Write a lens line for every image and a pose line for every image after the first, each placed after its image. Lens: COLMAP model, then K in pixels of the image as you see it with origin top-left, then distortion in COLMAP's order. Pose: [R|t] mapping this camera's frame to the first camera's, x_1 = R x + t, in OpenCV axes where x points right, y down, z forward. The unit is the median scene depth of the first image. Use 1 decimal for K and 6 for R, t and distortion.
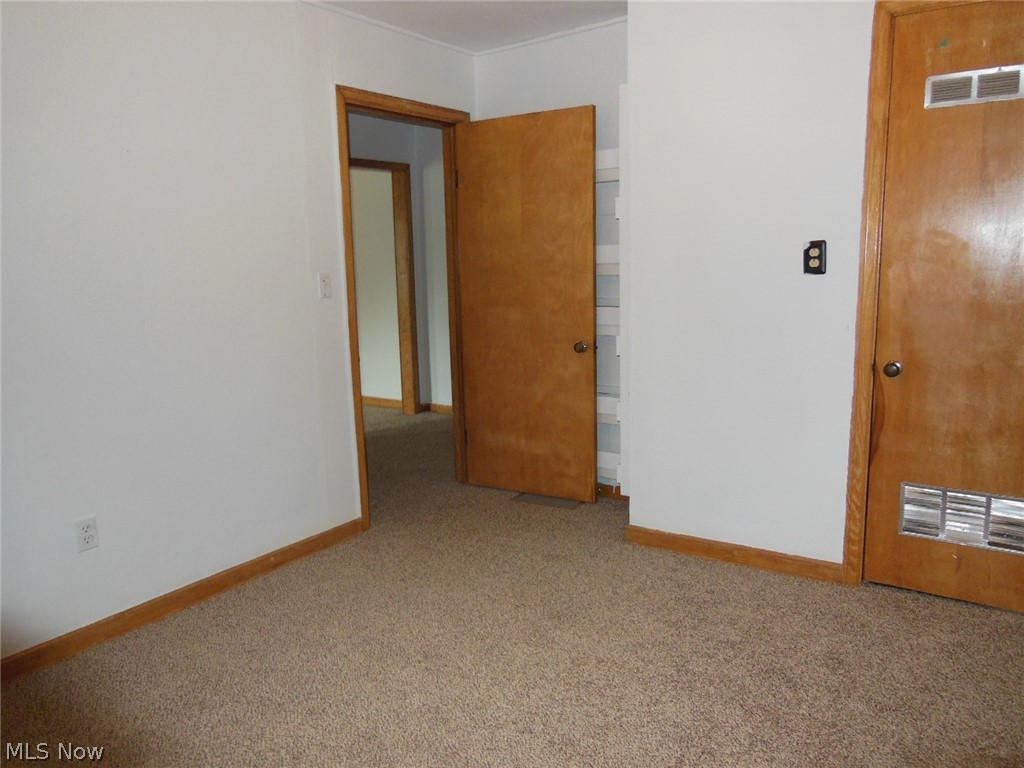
lens RADIAL K [[741.5, 0, 514.9], [0, 741.5, 382.9], [0, 0, 1]] dist [-0.009941, 0.024140]
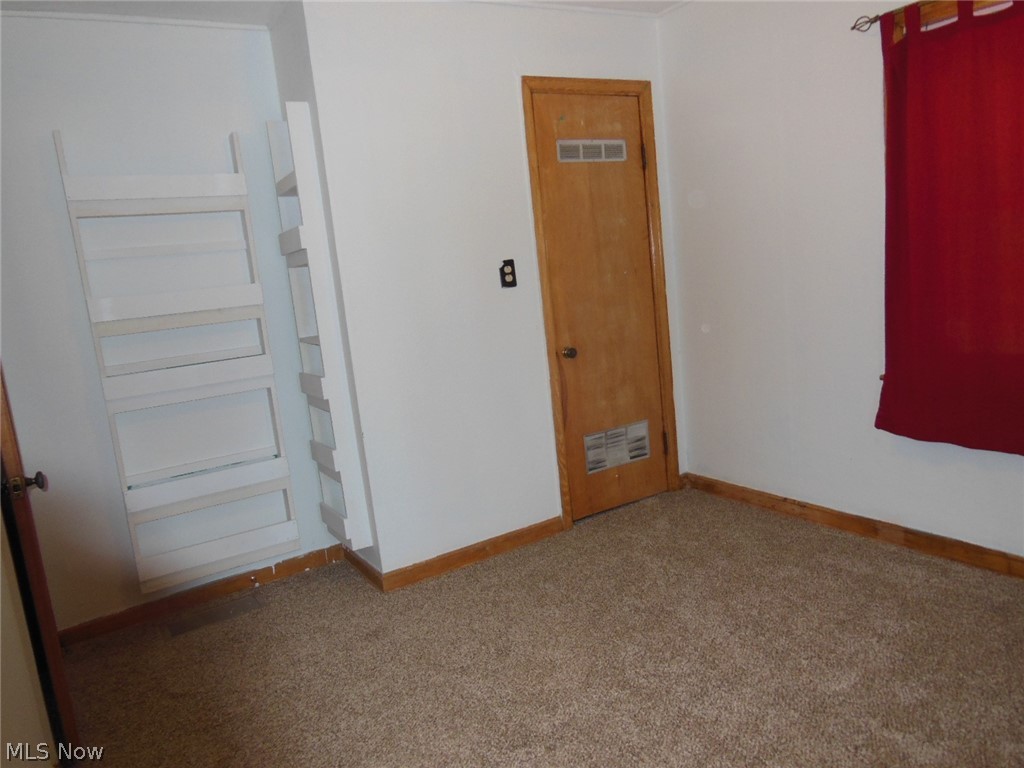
lens RADIAL K [[741.5, 0, 515.5], [0, 741.5, 385.2], [0, 0, 1]] dist [-0.009941, 0.024140]
pose [[0.387674, -0.147637, 0.909897, -0.735453], [0.247301, 0.967562, 0.051628, -0.053851], [-0.888004, 0.205003, 0.411609, 0.541513]]
